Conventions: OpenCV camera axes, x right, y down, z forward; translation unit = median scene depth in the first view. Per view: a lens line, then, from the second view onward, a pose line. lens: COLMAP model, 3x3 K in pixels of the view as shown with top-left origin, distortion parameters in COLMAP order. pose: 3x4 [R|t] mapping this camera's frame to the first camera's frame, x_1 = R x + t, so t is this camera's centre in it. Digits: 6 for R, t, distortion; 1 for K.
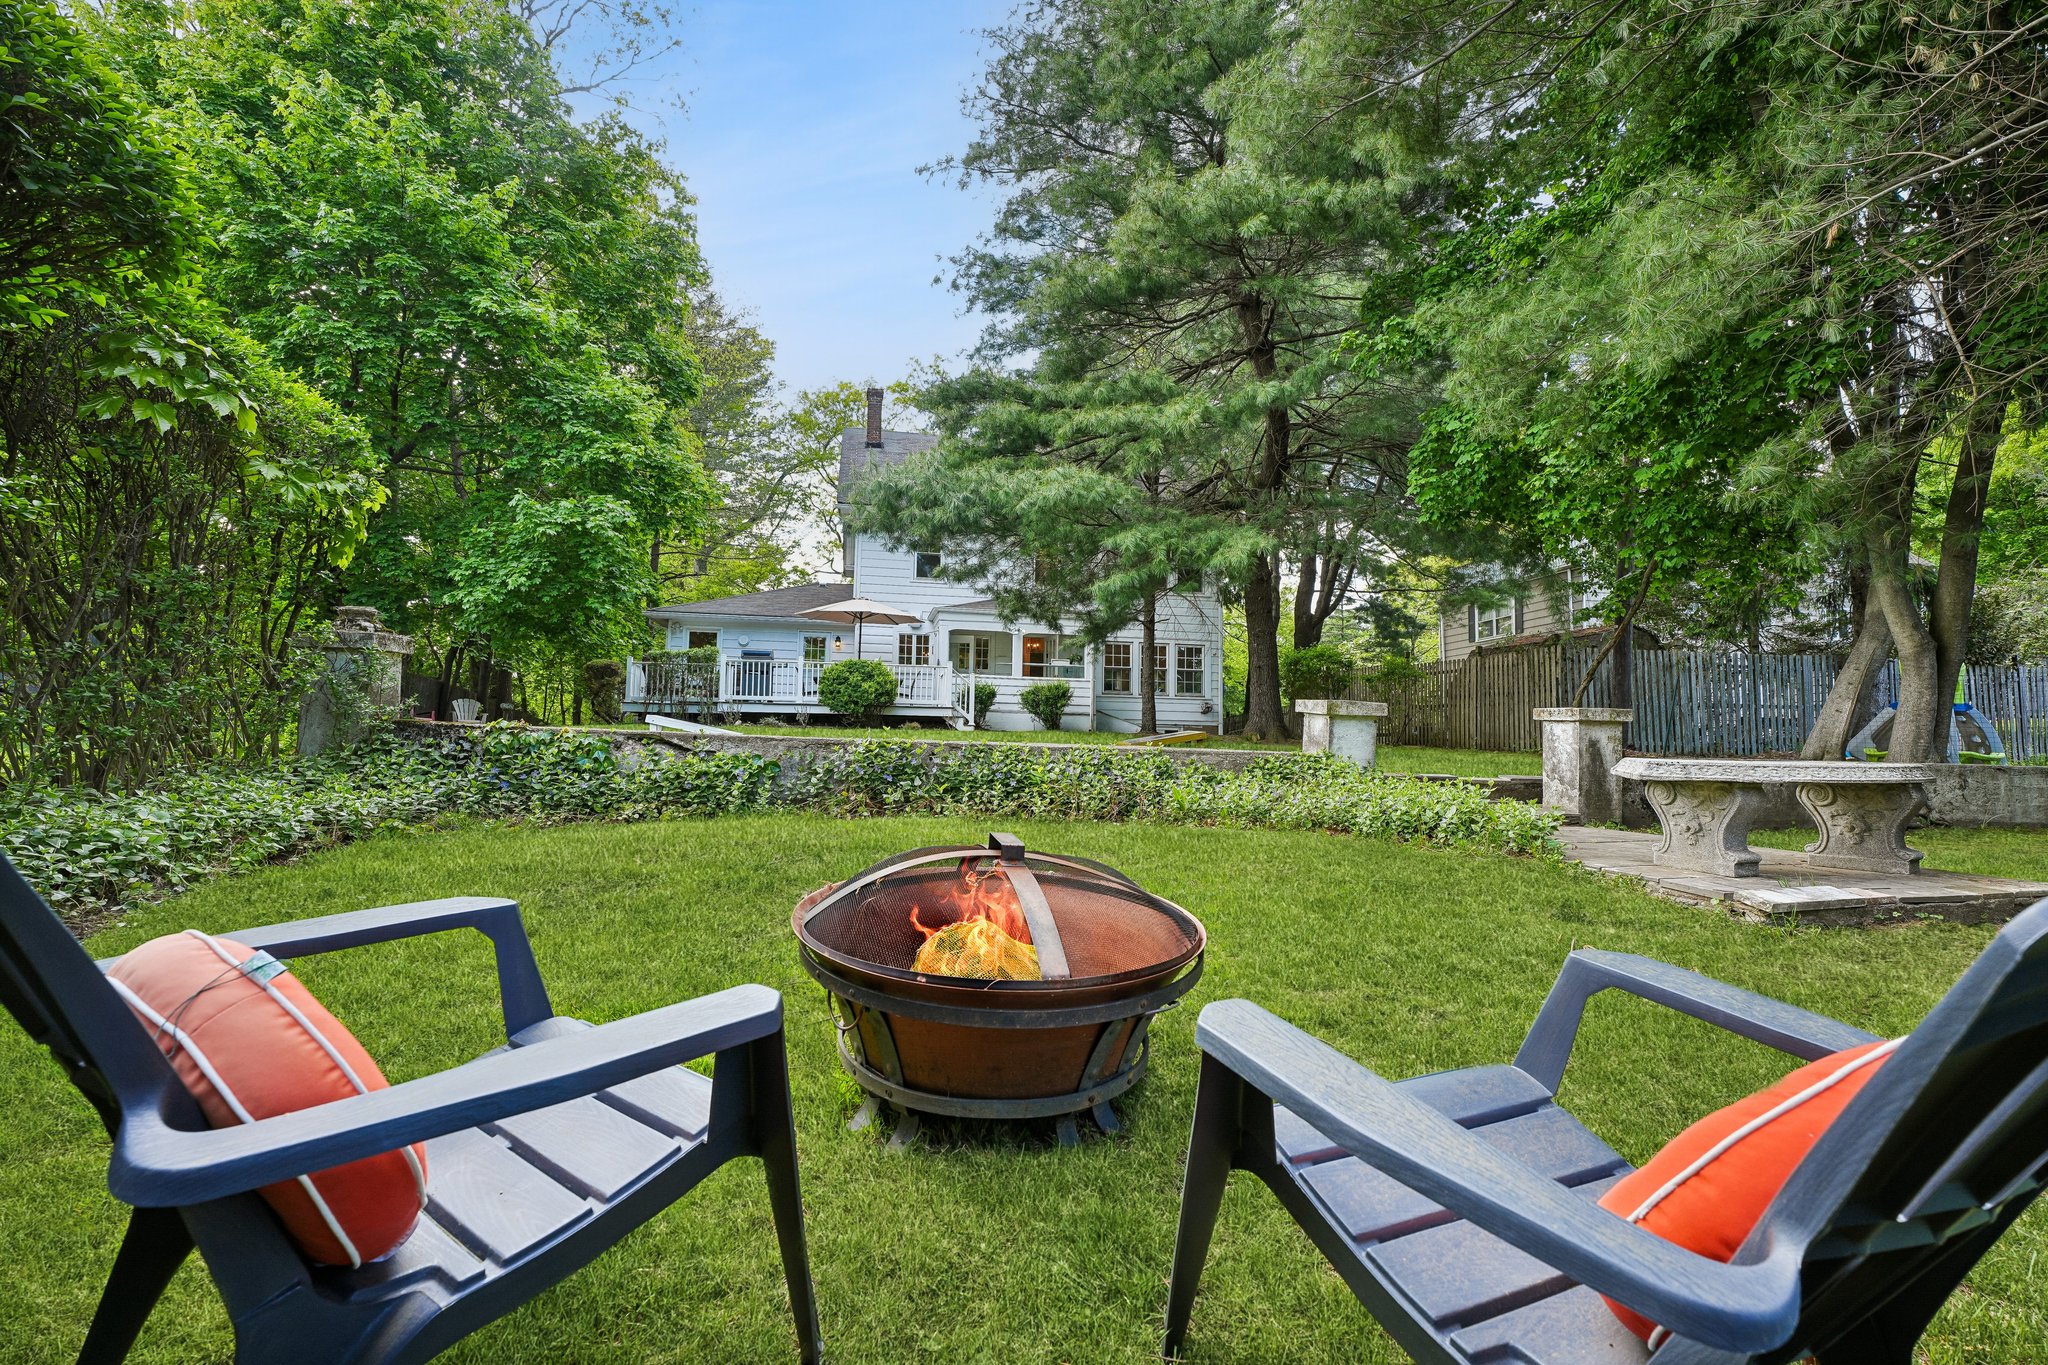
lens RADIAL K [[924.7, 0, 1029.9], [0, 924.7, 680.3], [0, 0, 1]] dist [-0.000143, 0.000897]
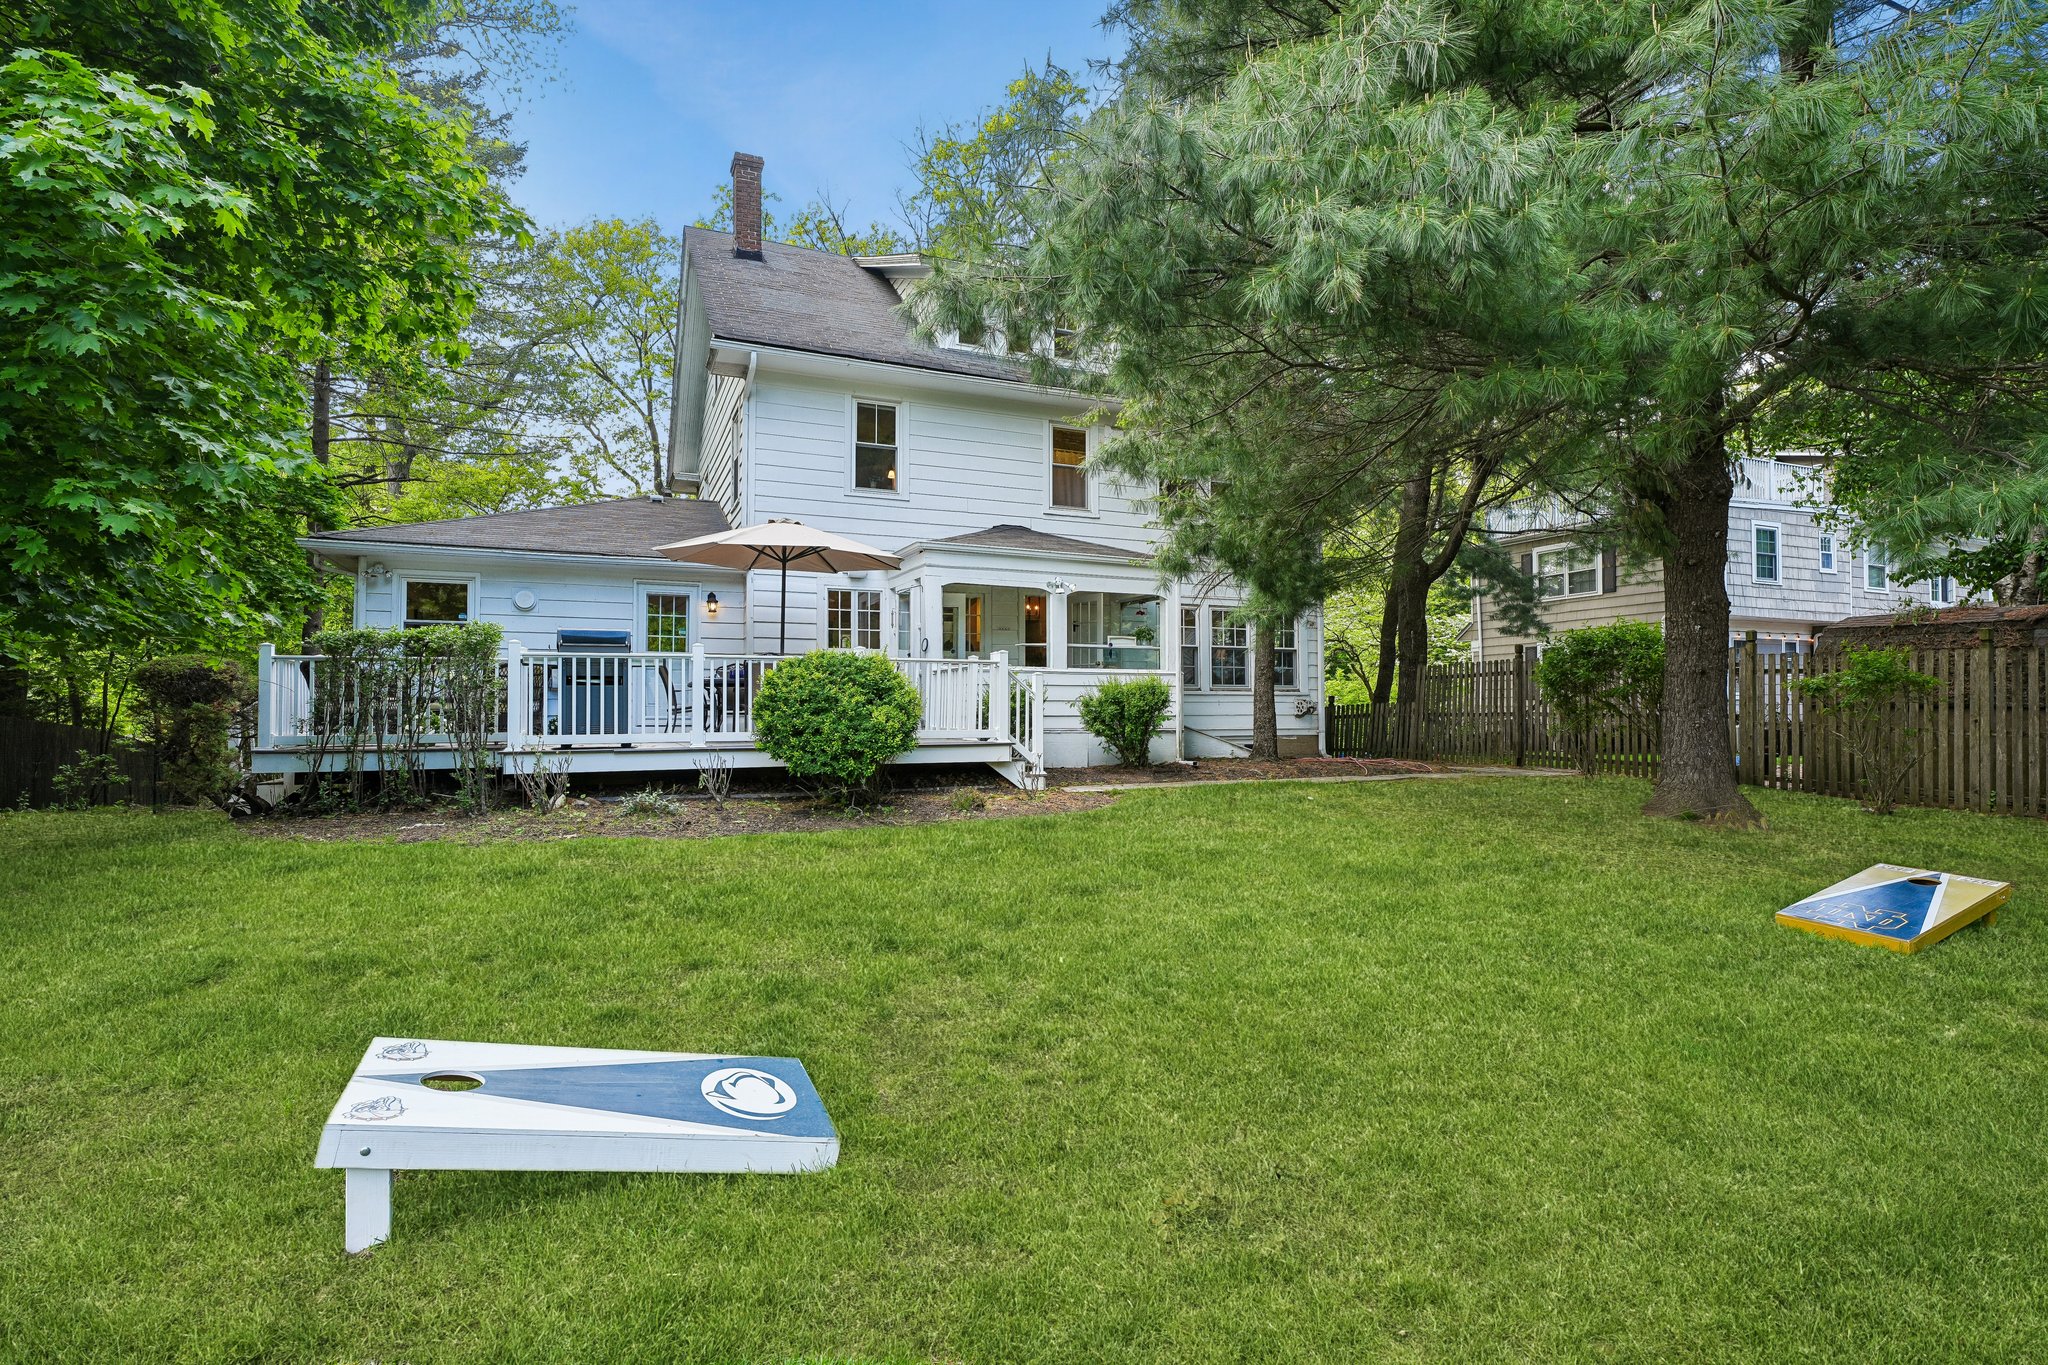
lens RADIAL K [[966.9, 0, 1016.5], [0, 966.9, 687.4], [0, 0, 1]] dist [-0.000669, 0.000530]
pose [[0.972516, -0.014909, 0.232357, -0.181748], [0.000585, 0.998101, 0.061591, -0.029656], [-0.232834, -0.059763, 0.970678, 0.441056]]
